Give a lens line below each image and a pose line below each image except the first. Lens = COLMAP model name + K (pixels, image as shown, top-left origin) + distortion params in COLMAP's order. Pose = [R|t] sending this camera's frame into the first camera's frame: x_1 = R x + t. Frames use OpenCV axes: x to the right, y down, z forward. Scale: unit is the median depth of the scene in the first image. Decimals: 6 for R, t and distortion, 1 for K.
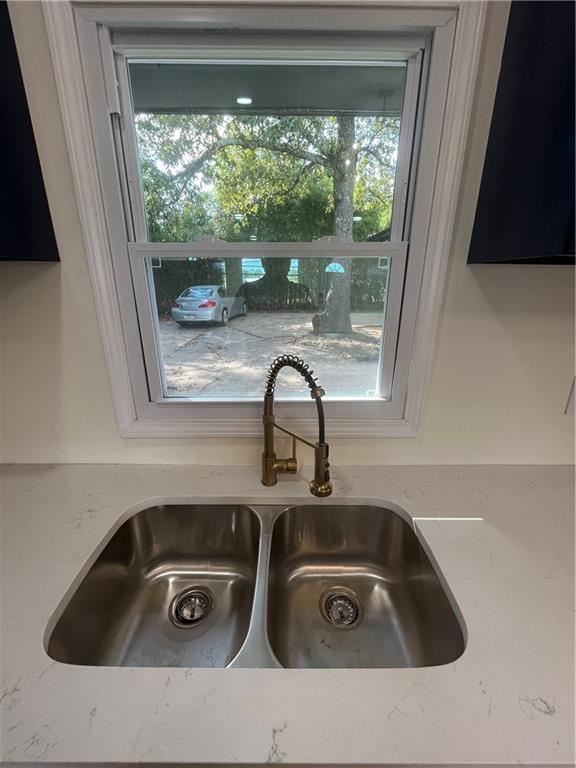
lens RADIAL K [[314.1, 0, 283.2], [0, 314.1, 382.6], [0, 0, 1]] dist [-0.001952, 0.000196]
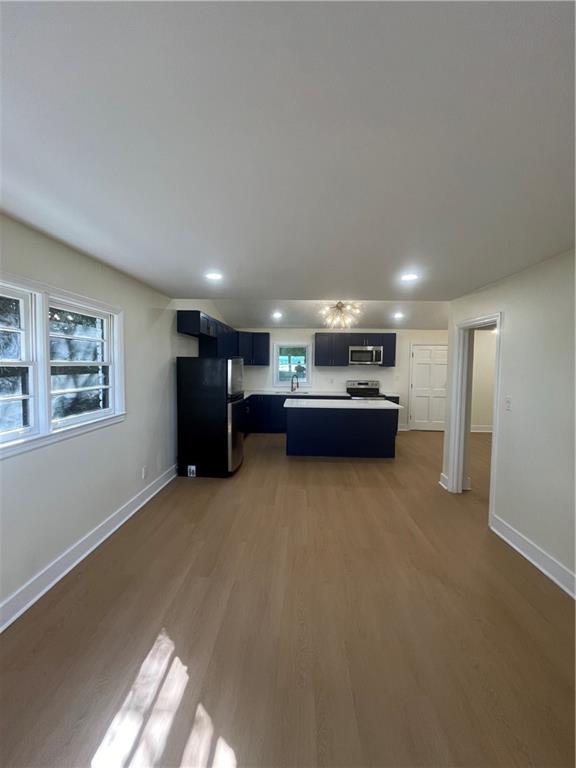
lens RADIAL K [[314.1, 0, 291.3], [0, 314.1, 383.1], [0, 0, 1]] dist [-0.001952, 0.000196]
pose [[0.999606, 0.004470, -0.027721, 0.014288], [-0.011445, 0.966374, -0.256887, 0.199721], [0.025640, 0.257103, 0.966044, -0.627113]]
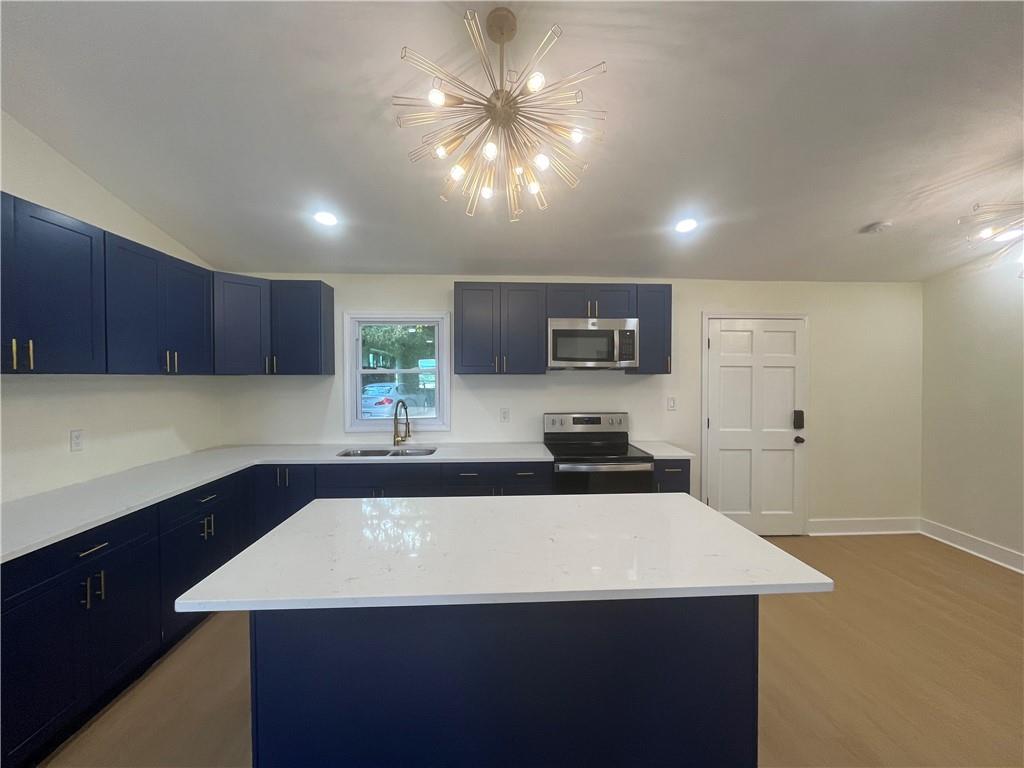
lens RADIAL K [[418.8, 0, 511.7], [0, 418.8, 383.1], [0, 0, 1]] dist [-0.001952, 0.000196]
pose [[0.998095, -0.008803, 0.061062, 0.073704], [0.026351, 0.955769, -0.292935, 0.086176], [-0.055783, 0.293987, 0.954180, -0.272733]]
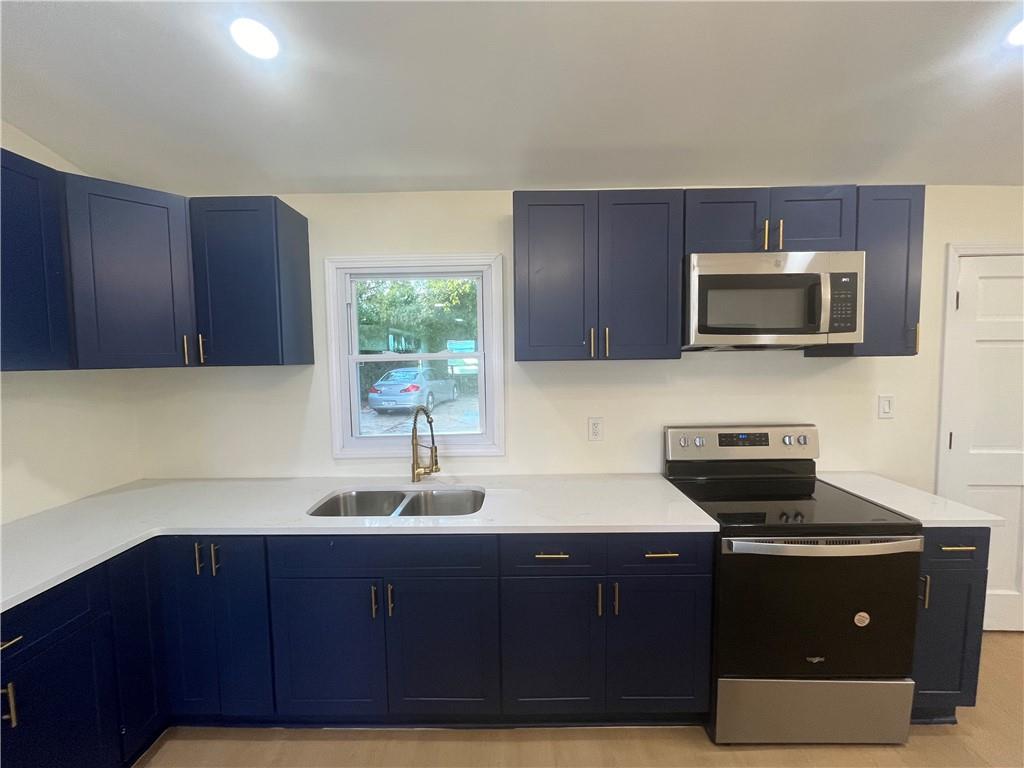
lens RADIAL K [[418.8, 0, 509.3], [0, 418.8, 383.0], [0, 0, 1]] dist [-0.001952, 0.000196]
pose [[0.999763, -0.019603, -0.009458, 0.047105], [0.016569, 0.967243, -0.253309, 0.035932], [0.014114, 0.253092, 0.967339, -0.128940]]
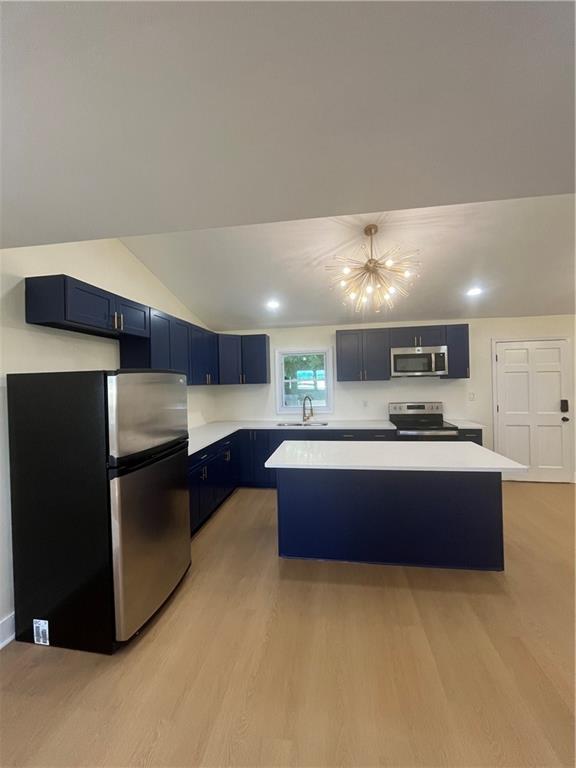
lens RADIAL K [[314.1, 0, 288.2], [0, 314.1, 382.9], [0, 0, 1]] dist [-0.001952, 0.000196]
pose [[0.988380, -0.030936, -0.148820, 0.045754], [-0.015950, 0.952556, -0.303947, 0.121100], [0.151163, 0.302789, 0.940994, -0.389801]]
